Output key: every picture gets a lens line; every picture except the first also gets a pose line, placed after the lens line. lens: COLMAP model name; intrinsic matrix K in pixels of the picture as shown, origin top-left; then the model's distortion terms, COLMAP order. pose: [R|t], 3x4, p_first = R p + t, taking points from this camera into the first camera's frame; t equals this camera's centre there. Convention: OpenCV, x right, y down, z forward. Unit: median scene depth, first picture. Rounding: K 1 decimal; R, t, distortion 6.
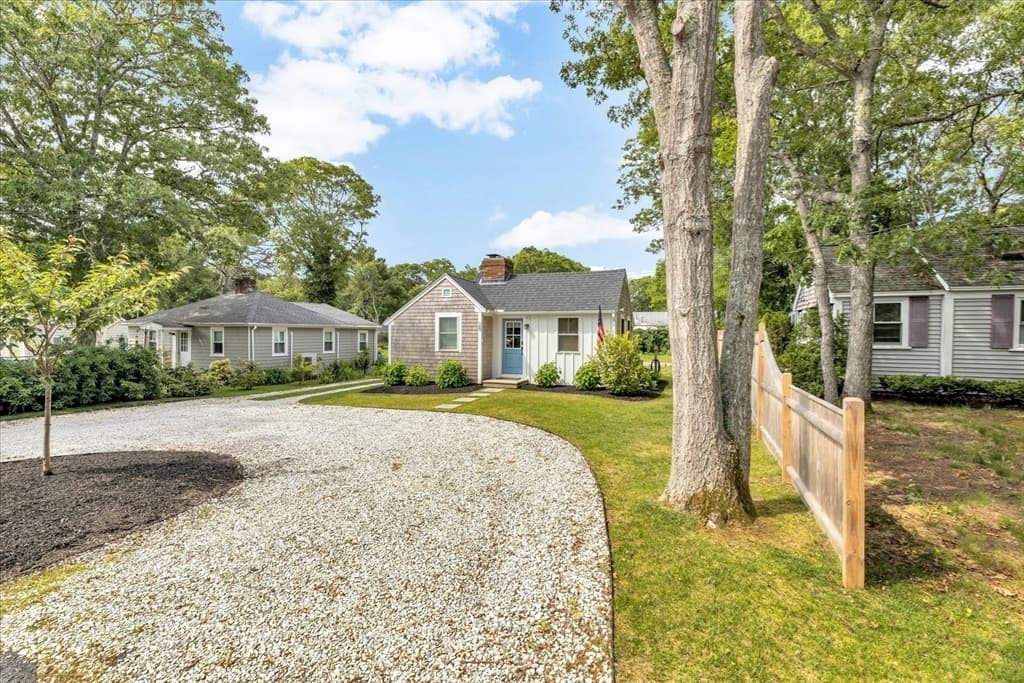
lens RADIAL K [[454.6, 0, 510.0], [0, 454.6, 338.6], [0, 0, 1]] dist [0.004946, 0.000068]
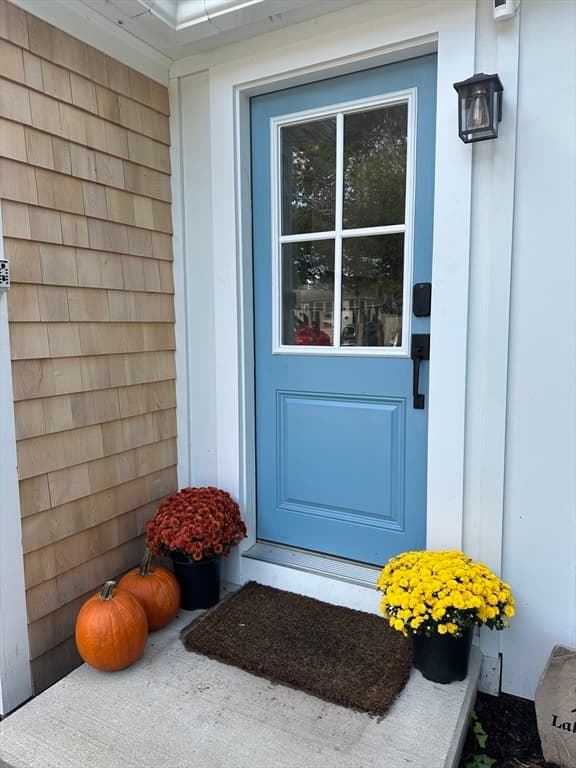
lens RADIAL K [[543.0, 0, 288.0], [0, 543.0, 384.0], [0, 0, 1]] dist [0.086796, -0.068350]
pose [[0.991380, -0.007886, -0.130777, 0.012766], [0.021233, 0.994662, 0.100981, 0.016206], [0.129283, -0.102888, 0.986256, 0.873041]]
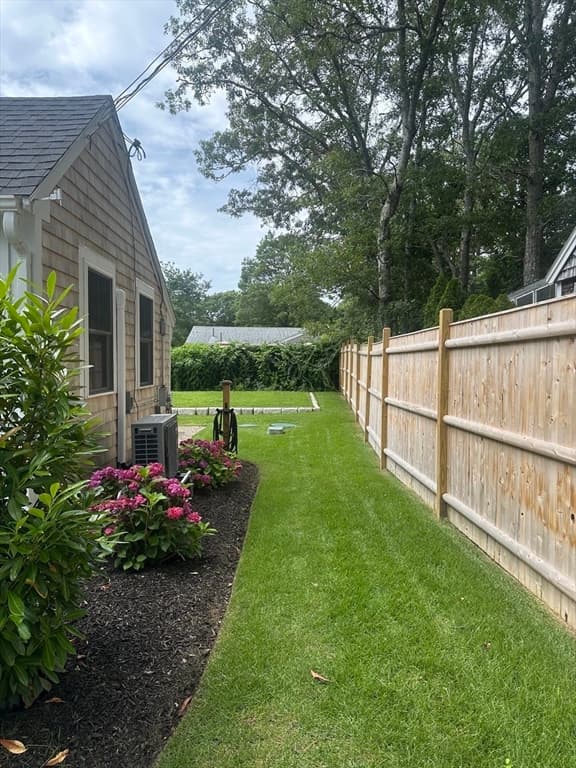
lens RADIAL K [[543.0, 0, 288.0], [0, 543.0, 384.0], [0, 0, 1]] dist [0.086796, -0.068350]
pose [[0.924434, -0.015608, 0.381023, 0.222197], [0.003090, 0.999436, 0.033444, 0.012702], [-0.381330, -0.029739, 0.923960, 0.650031]]
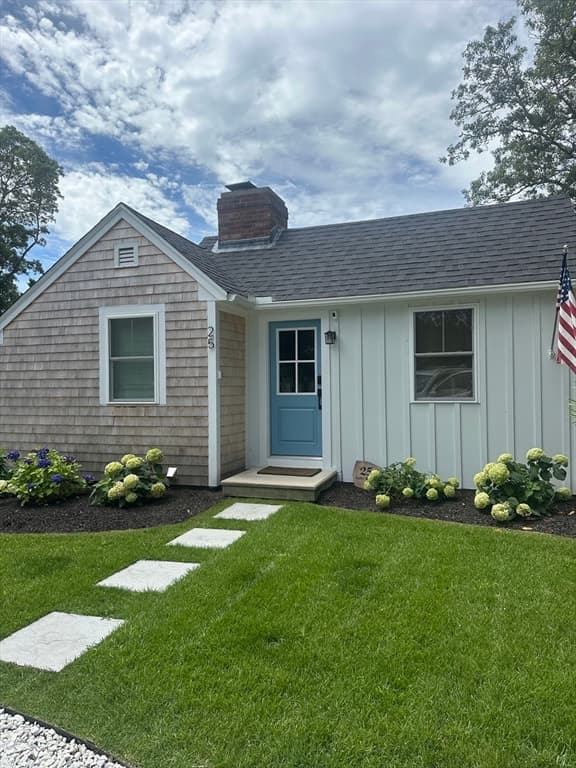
lens RADIAL K [[543.0, 0, 288.0], [0, 543.0, 384.0], [0, 0, 1]] dist [0.086796, -0.068350]
pose [[0.998814, -0.021738, 0.043577, -0.022266], [0.022218, 0.999697, -0.010574, 0.018106], [-0.043334, 0.011530, 0.998994, 0.521579]]
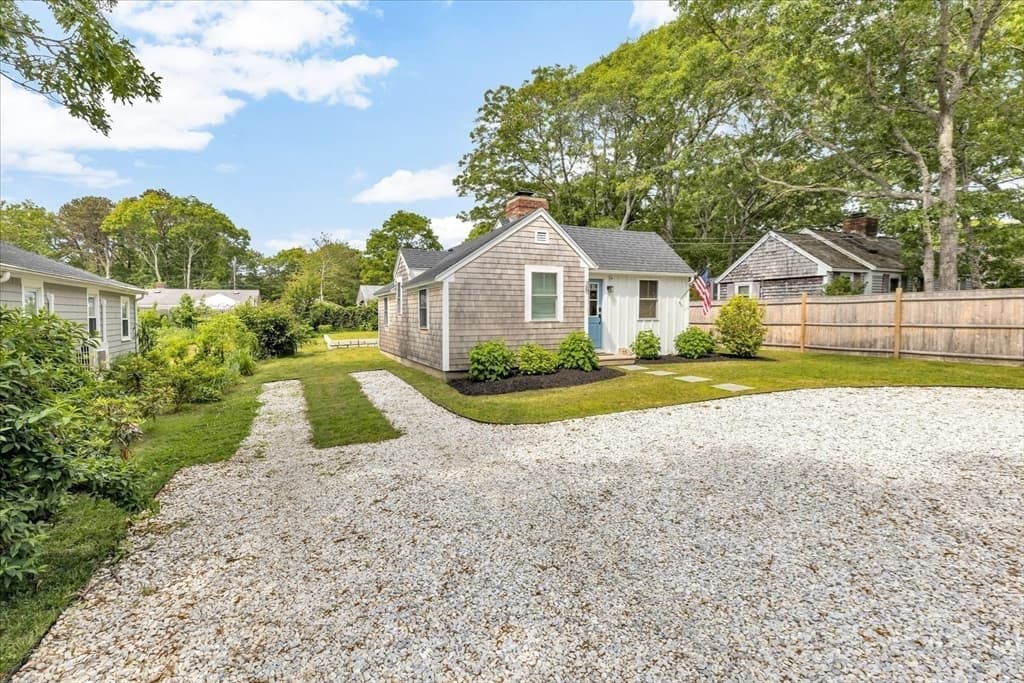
lens RADIAL K [[454.6, 0, 510.0], [0, 454.6, 338.6], [0, 0, 1]] dist [0.004946, 0.000068]
pose [[0.703354, -0.048812, 0.709162, -0.671193], [0.014396, 0.998413, 0.054443, 0.015412], [-0.710694, -0.028083, 0.702940, 0.544093]]
